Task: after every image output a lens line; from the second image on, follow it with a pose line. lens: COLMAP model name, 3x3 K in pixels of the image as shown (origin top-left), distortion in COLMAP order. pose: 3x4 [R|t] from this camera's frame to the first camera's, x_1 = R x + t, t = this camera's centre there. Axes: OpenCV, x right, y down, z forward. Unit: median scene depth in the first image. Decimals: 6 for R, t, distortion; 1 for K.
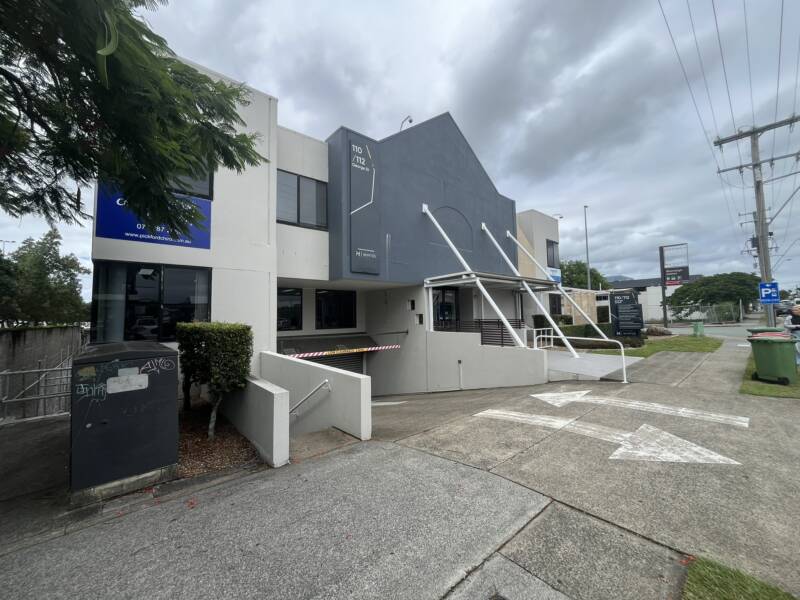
lens RADIAL K [[322.6, 0, 394.0], [0, 322.6, 295.2], [0, 0, 1]] dist [-0.003141, -0.000398]
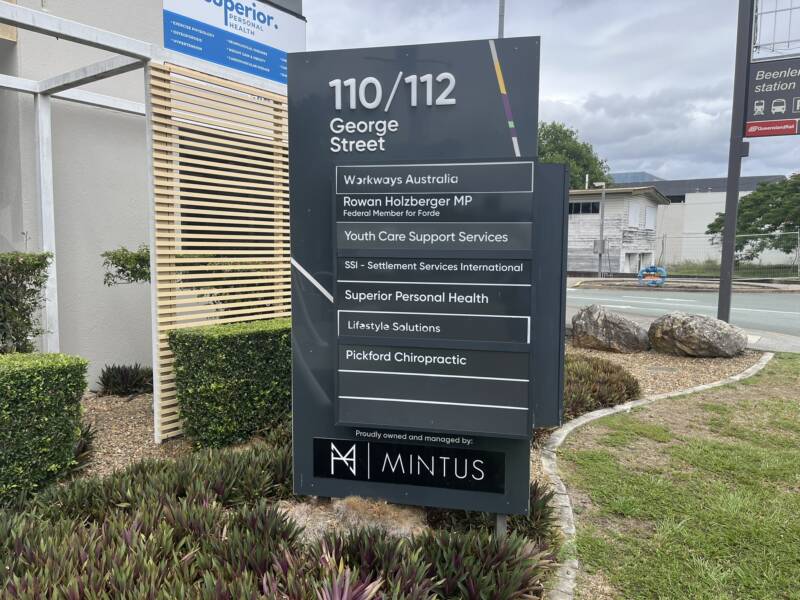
lens RADIAL K [[595.8, 0, 400.0], [0, 595.8, 300.0], [0, 0, 1]] dist [-0.003211, -0.001079]
pose [[0.974963, 0.008148, 0.222218, 0.483861], [-0.044205, 0.986485, 0.157774, 0.028523], [-0.217929, -0.163647, 0.962147, 0.595184]]
